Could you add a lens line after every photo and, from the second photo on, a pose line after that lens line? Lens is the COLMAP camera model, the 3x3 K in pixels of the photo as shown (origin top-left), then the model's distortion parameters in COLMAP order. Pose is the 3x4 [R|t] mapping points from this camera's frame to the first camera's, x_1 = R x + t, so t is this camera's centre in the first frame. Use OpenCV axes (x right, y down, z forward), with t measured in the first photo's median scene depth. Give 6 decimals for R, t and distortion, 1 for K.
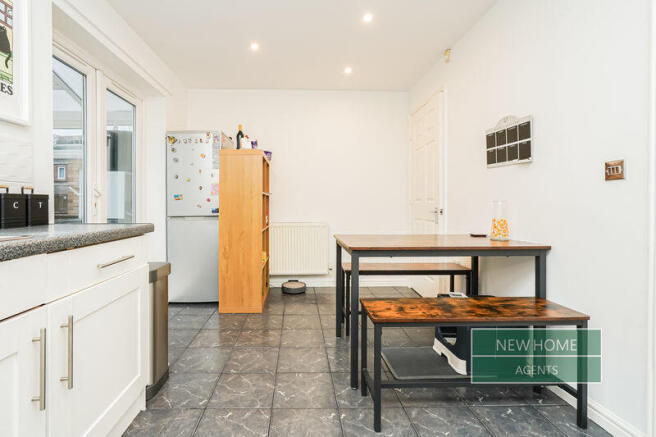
lens RADIAL K [[303.6, 0, 309.5], [0, 303.6, 206.3], [0, 0, 1]] dist [-0.003311, 0.003069]
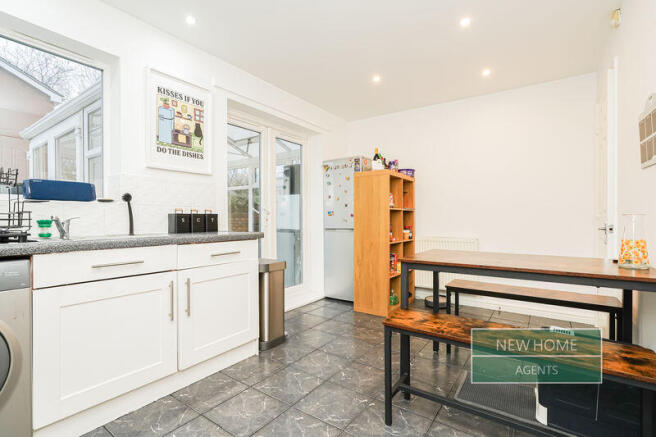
lens RADIAL K [[303.6, 0, 333.4], [0, 303.6, 219.4], [0, 0, 1]] dist [-0.003311, 0.003069]
pose [[0.814439, 0.000186, -0.580249, 0.410013], [-0.001264, 0.999998, -0.001455, -0.003494], [0.580248, 0.001918, 0.814438, -0.012366]]
